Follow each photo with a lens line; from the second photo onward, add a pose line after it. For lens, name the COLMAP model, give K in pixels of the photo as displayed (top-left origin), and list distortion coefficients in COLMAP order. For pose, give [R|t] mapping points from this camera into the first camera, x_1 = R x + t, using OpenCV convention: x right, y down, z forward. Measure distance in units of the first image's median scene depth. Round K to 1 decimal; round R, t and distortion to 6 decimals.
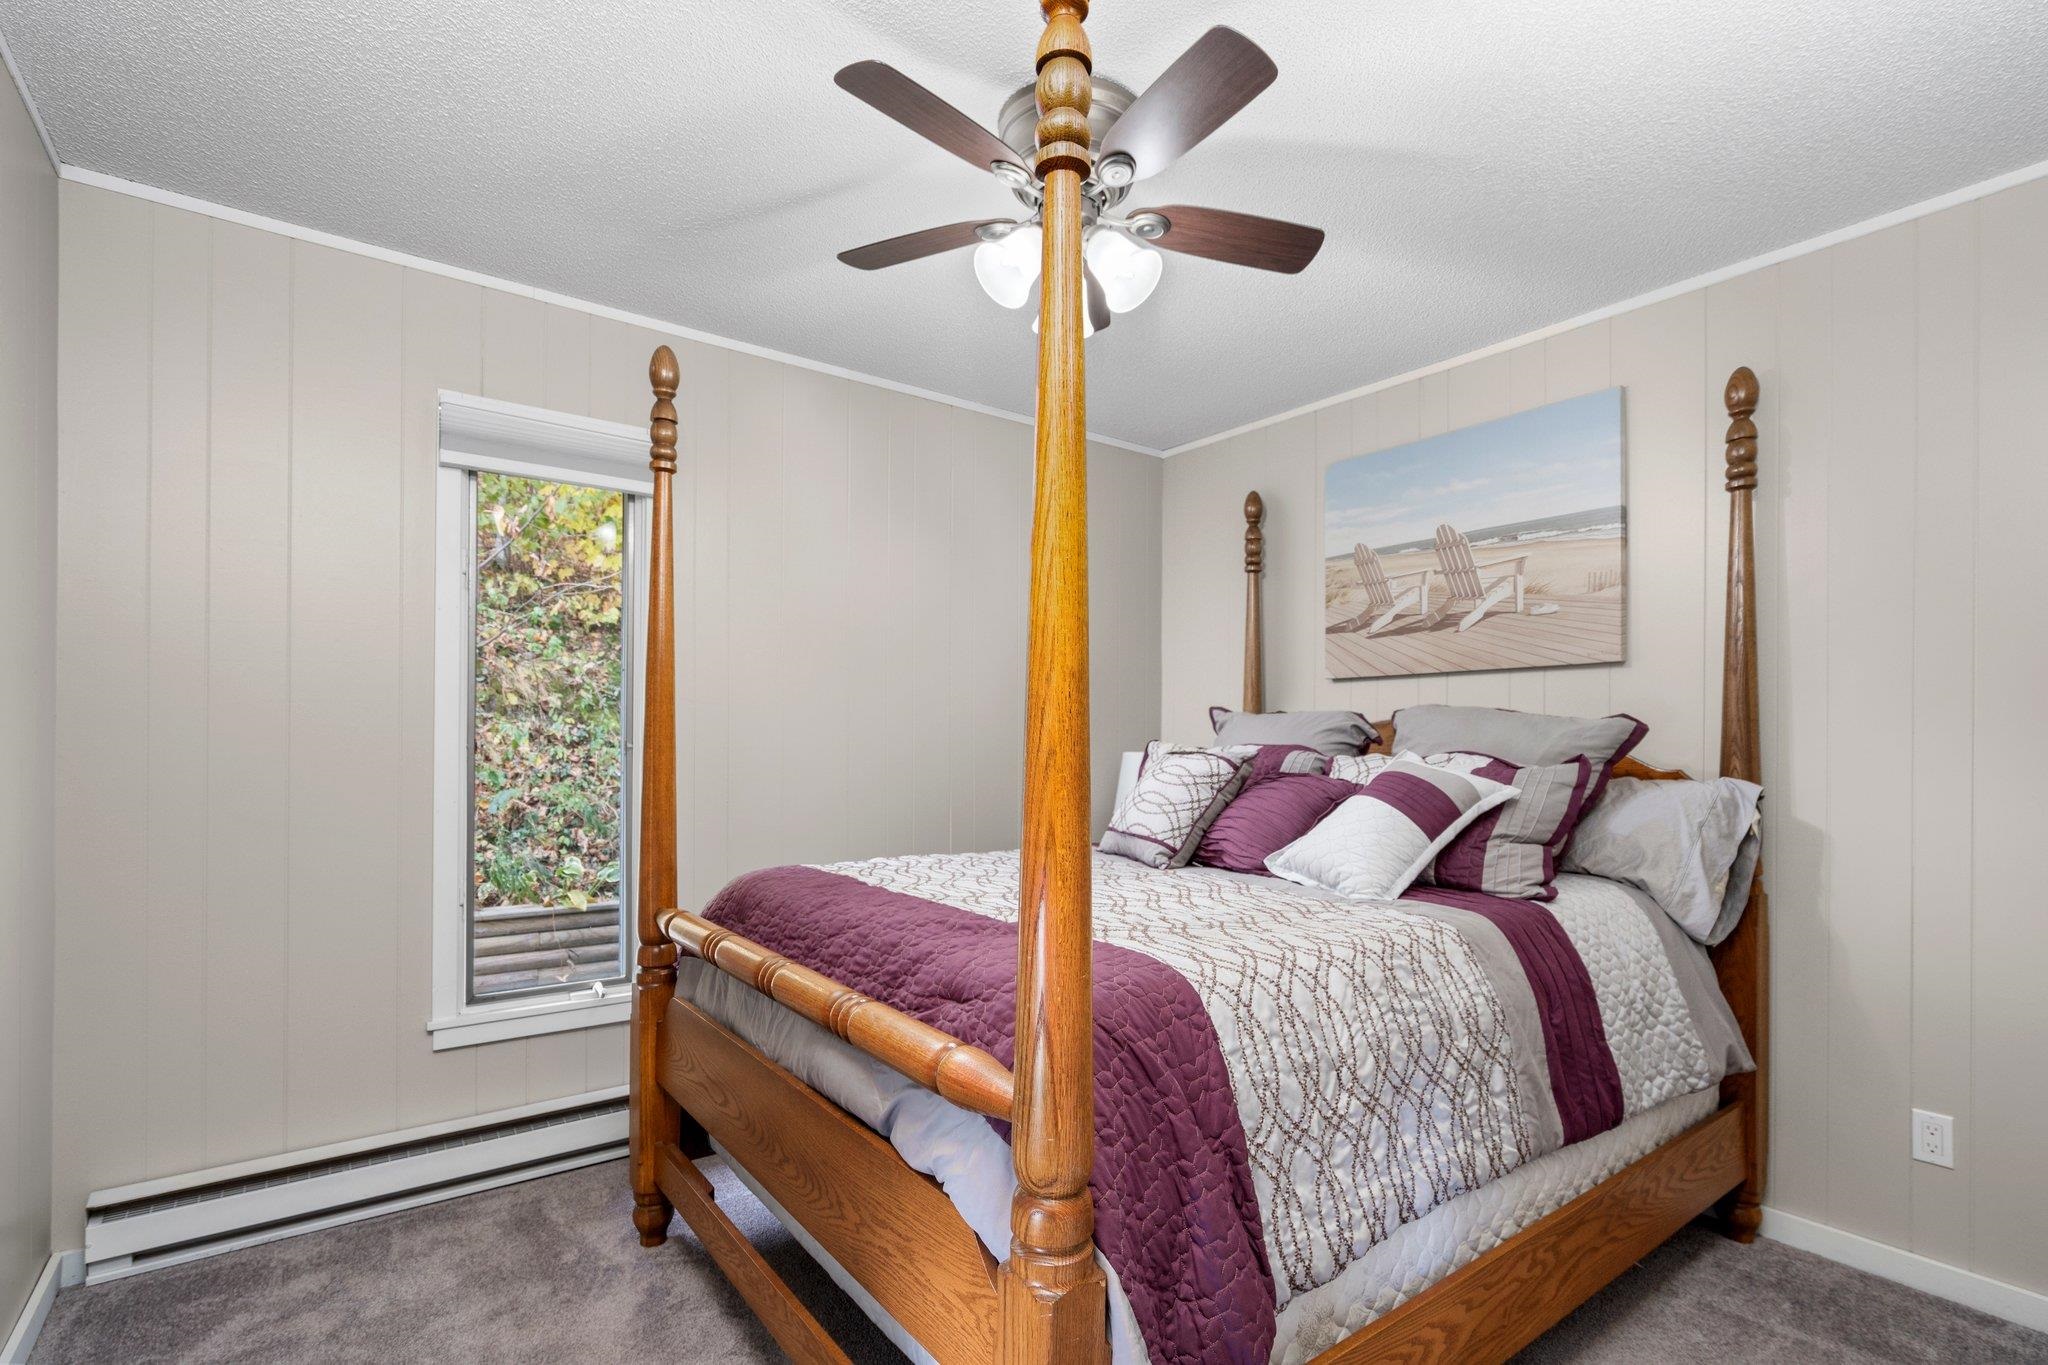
lens RADIAL K [[955.8, 0, 1023.1], [0, 955.8, 737.3], [0, 0, 1]] dist [-0.001085, 0.000169]
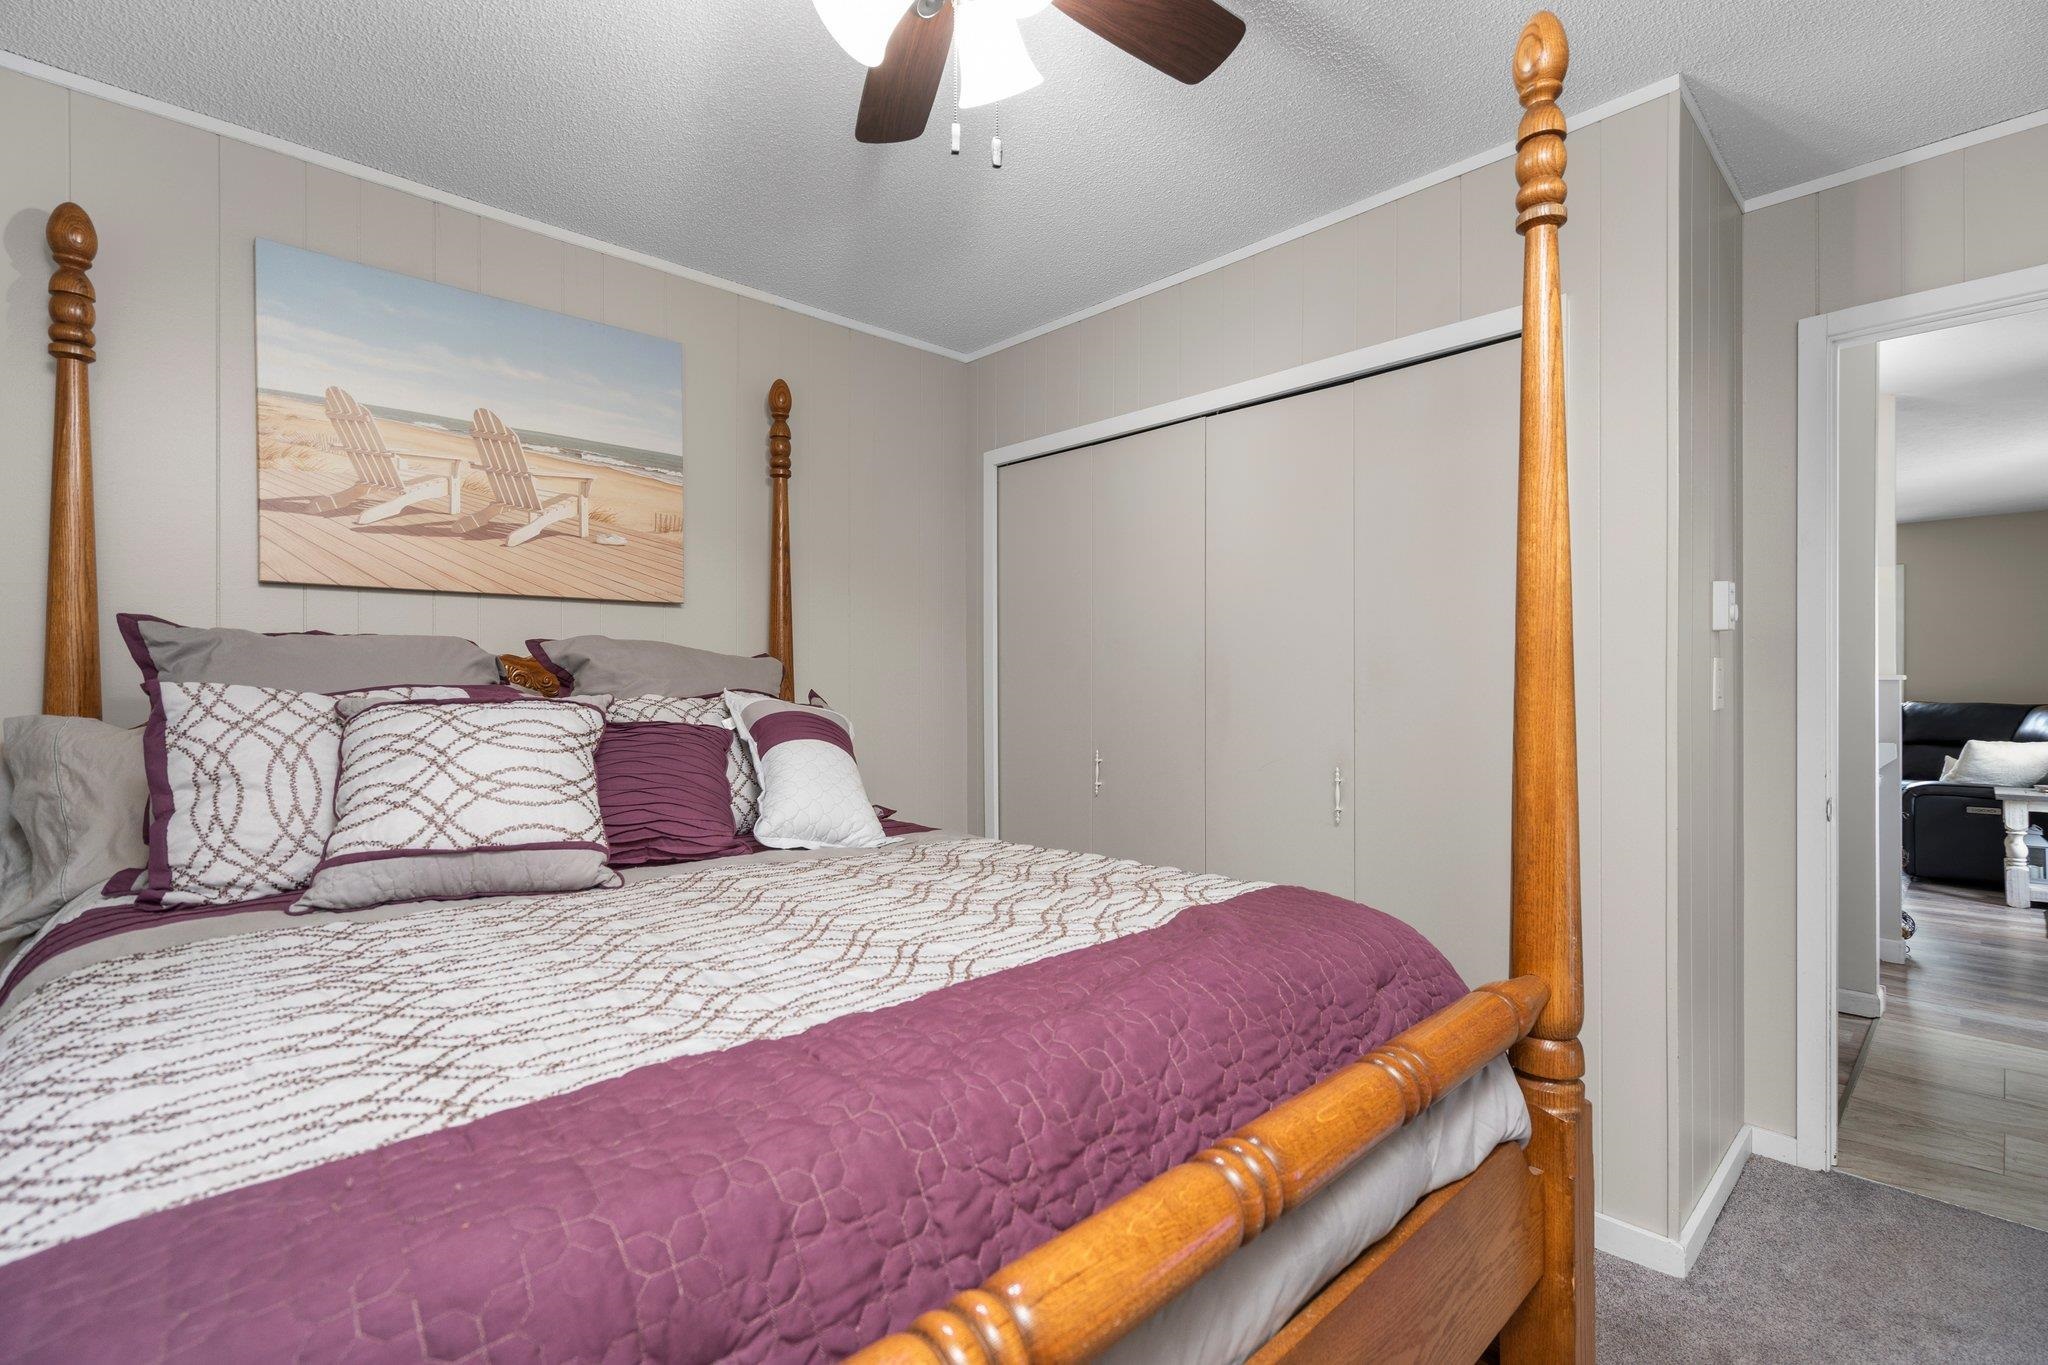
lens RADIAL K [[943.1, 0, 1024.0], [0, 943.1, 682.5], [0, 0, 1]] dist [-0.001031, 0.001727]
pose [[-0.090662, -0.010413, 0.995827, -0.403638], [-0.008883, 0.999914, 0.009647, -0.004203], [-0.995842, -0.007971, -0.090746, 0.633406]]
